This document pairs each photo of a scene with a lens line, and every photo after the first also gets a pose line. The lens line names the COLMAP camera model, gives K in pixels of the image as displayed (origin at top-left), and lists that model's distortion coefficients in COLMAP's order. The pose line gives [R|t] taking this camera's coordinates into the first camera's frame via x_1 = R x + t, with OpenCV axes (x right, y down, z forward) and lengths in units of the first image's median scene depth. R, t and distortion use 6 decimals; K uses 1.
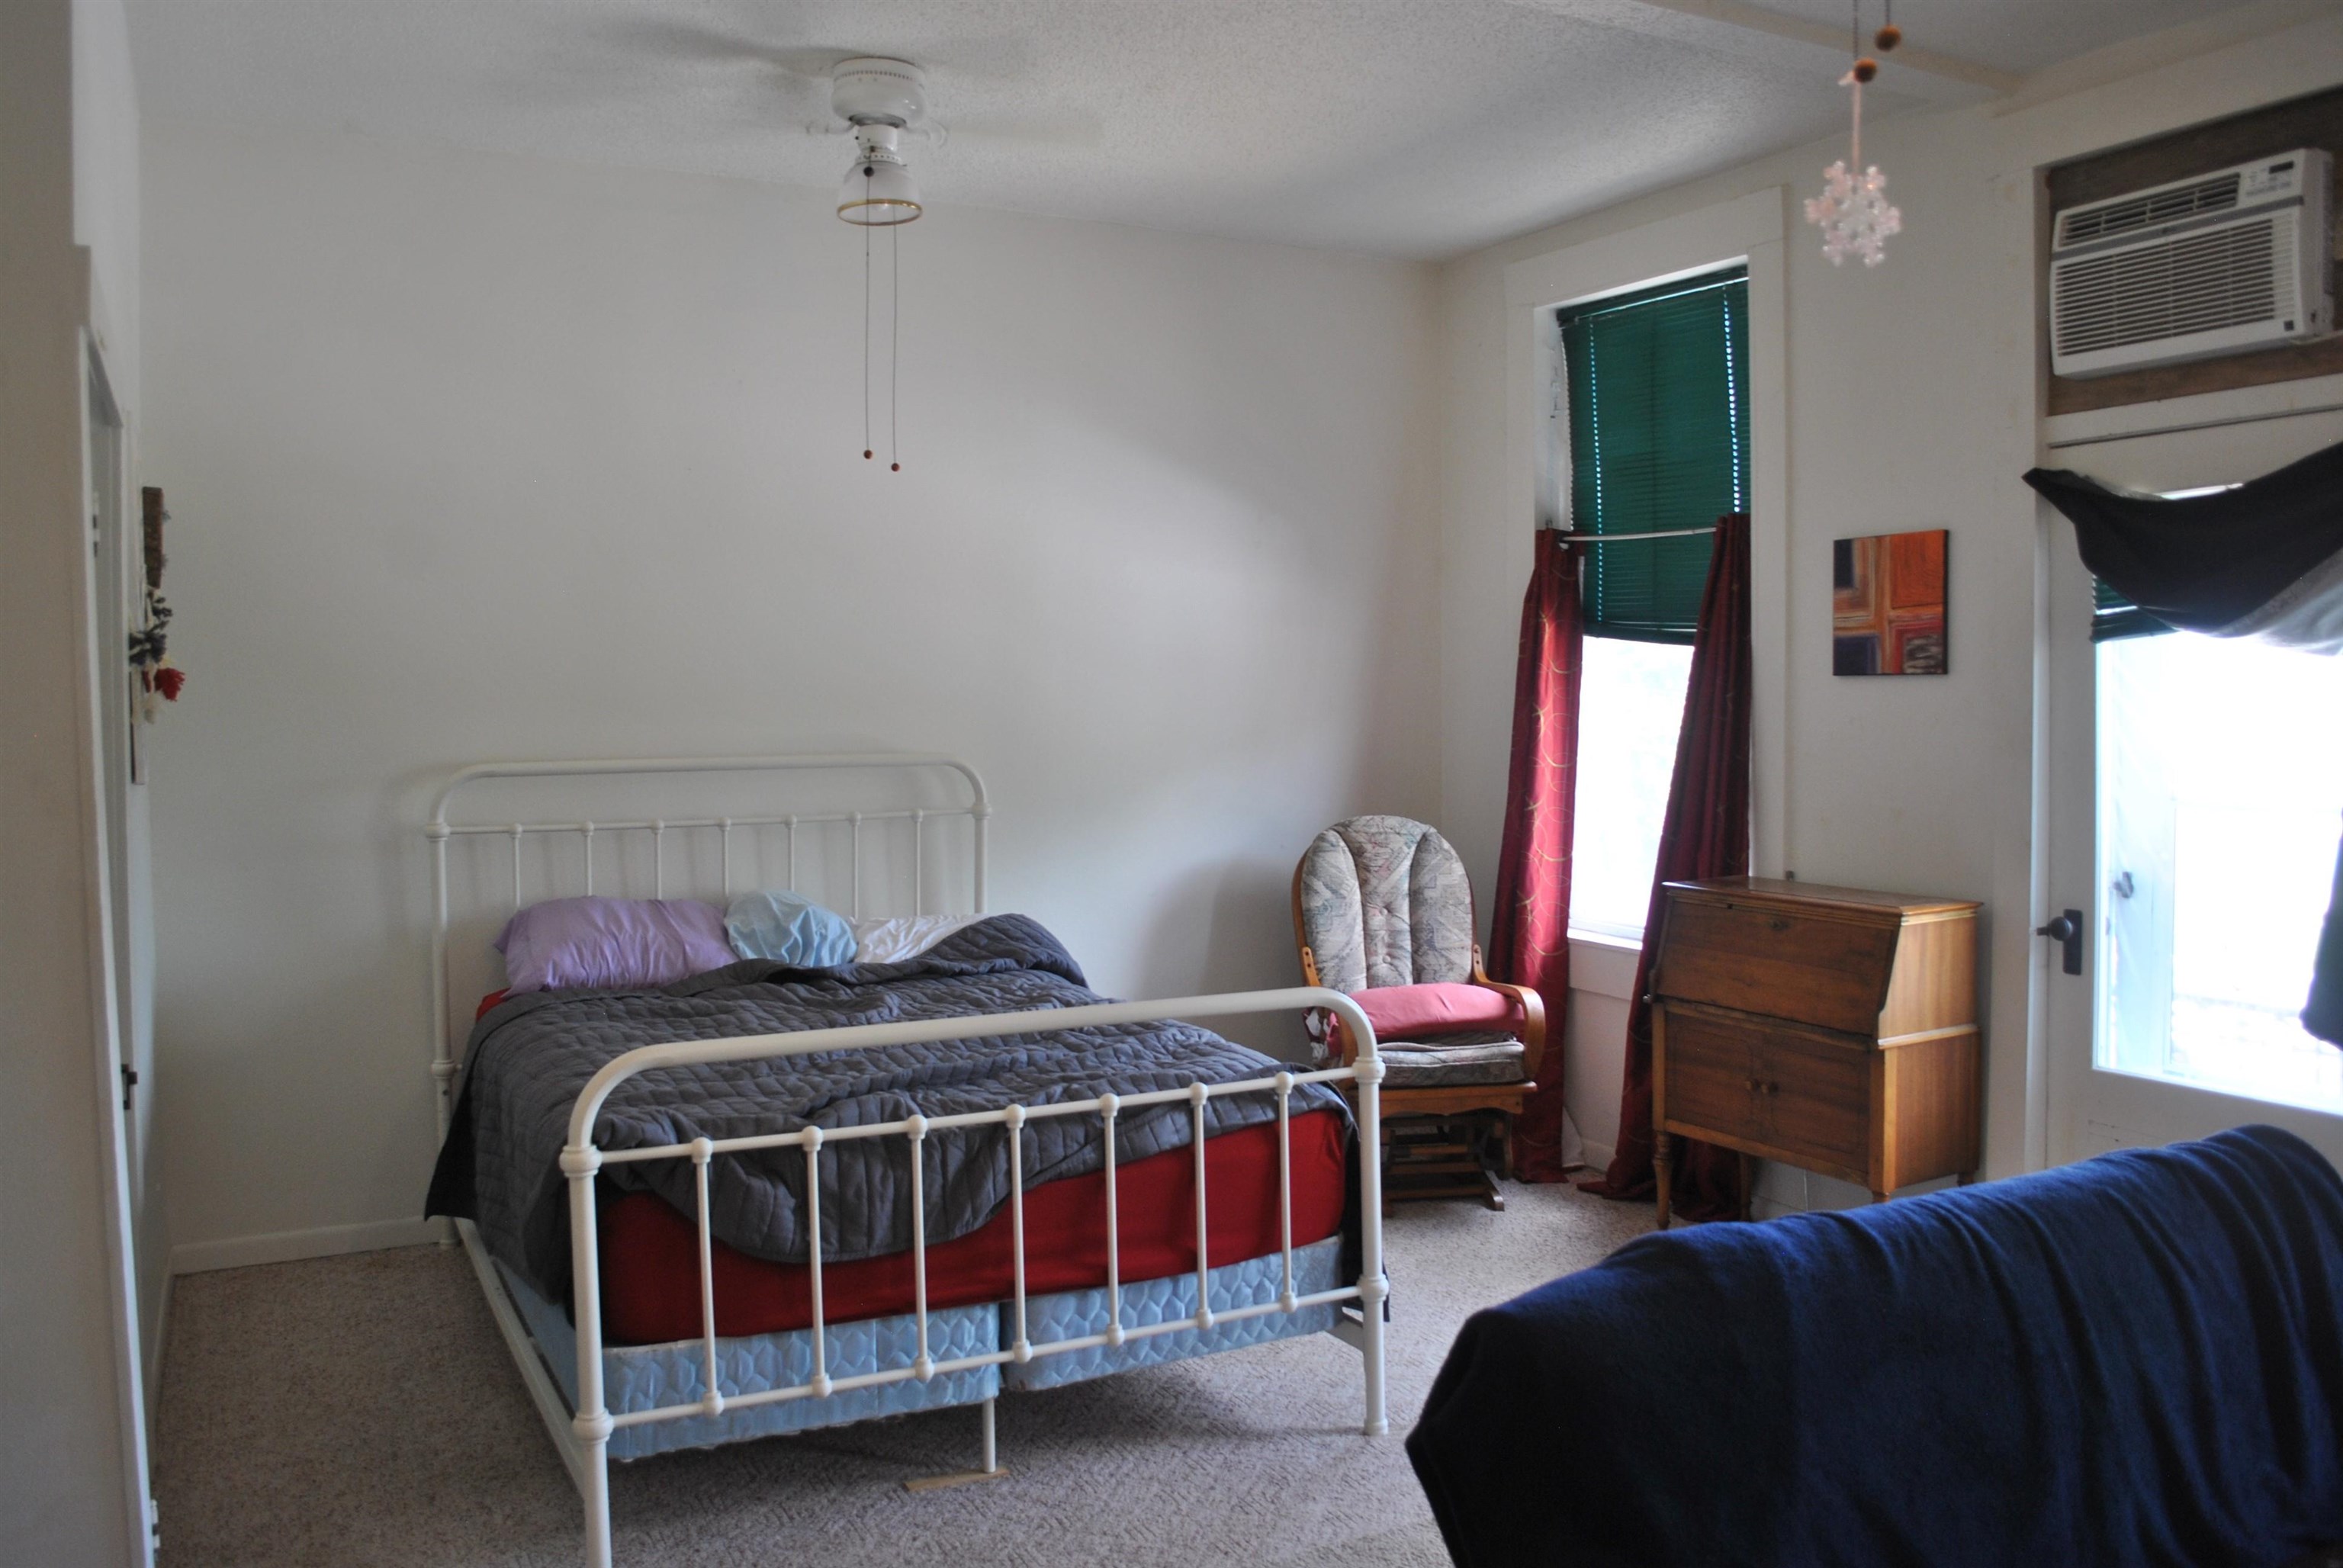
lens RADIAL K [[1860.4, 0, 1171.5], [0, 1860.4, 784.0], [0, 0, 1]] dist [-0.073272, -0.000057]
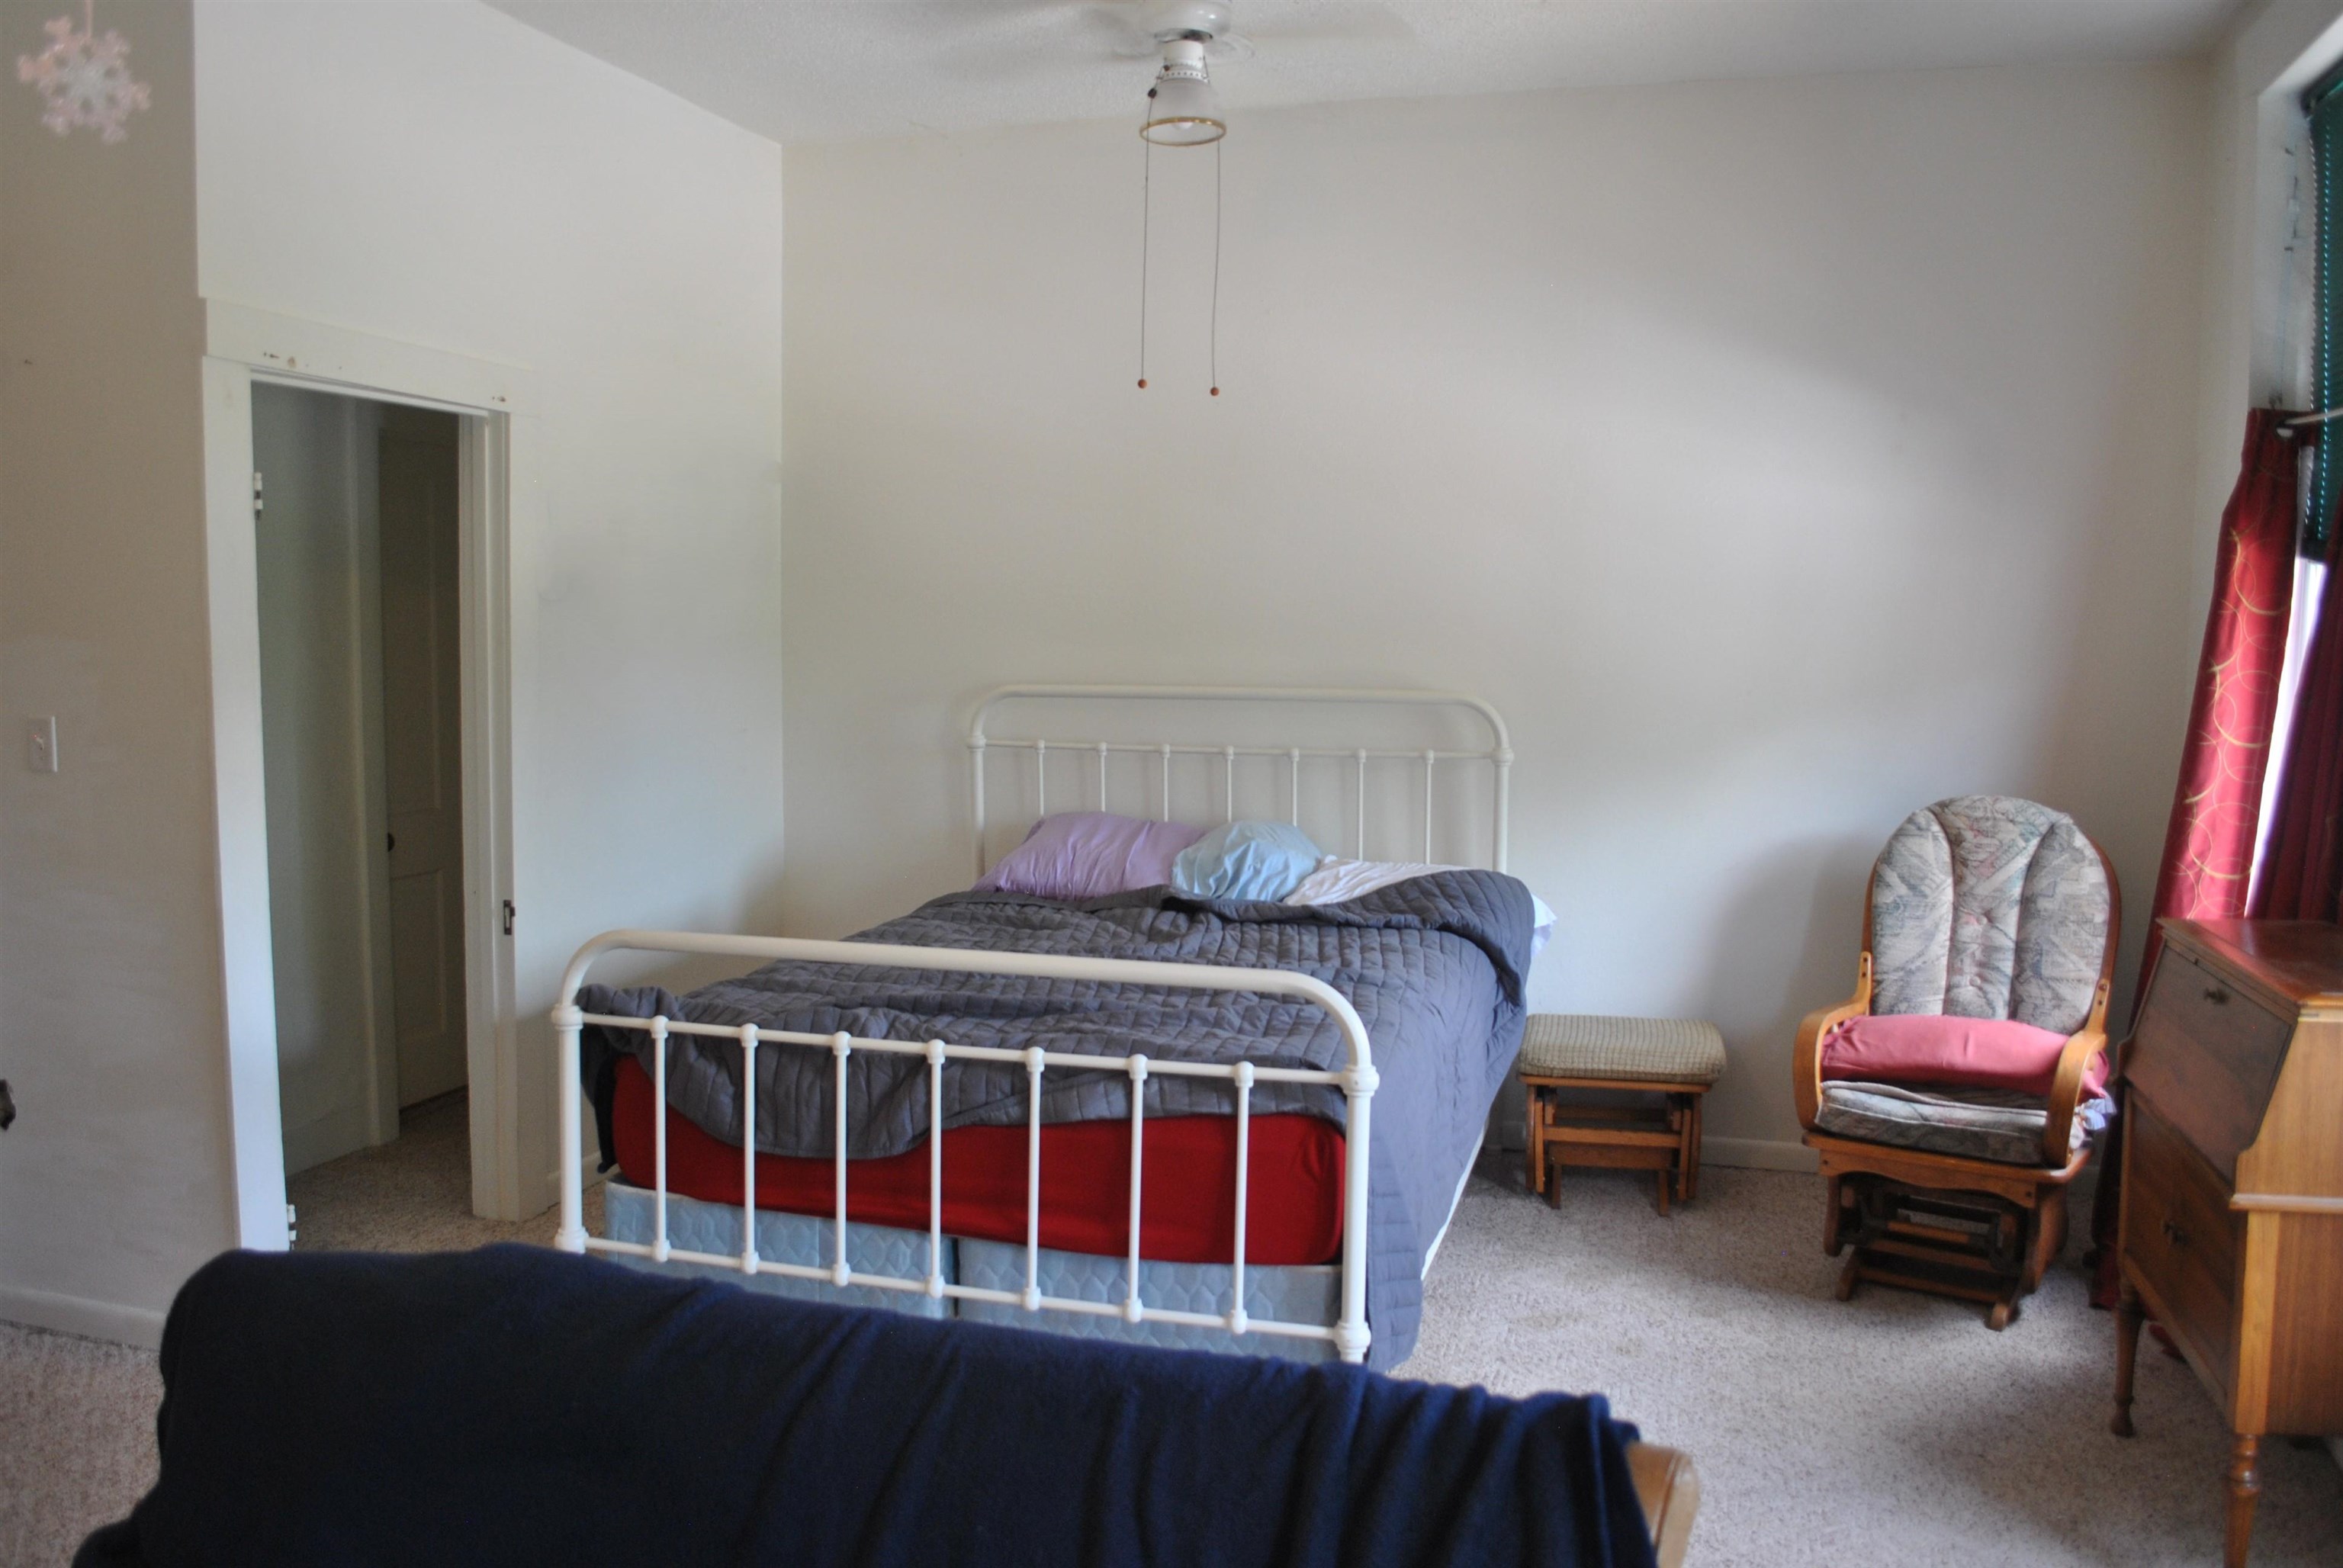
lens RADIAL K [[1856.2, 0, 1171.5], [0, 1856.2, 784.0], [0, 0, 1]] dist [-0.069496, 0.002741]
pose [[0.714555, 0.071620, -0.695904, 0.440160], [-0.045612, 0.997399, 0.055815, -0.016442], [0.698091, -0.008141, 0.715963, 0.241591]]
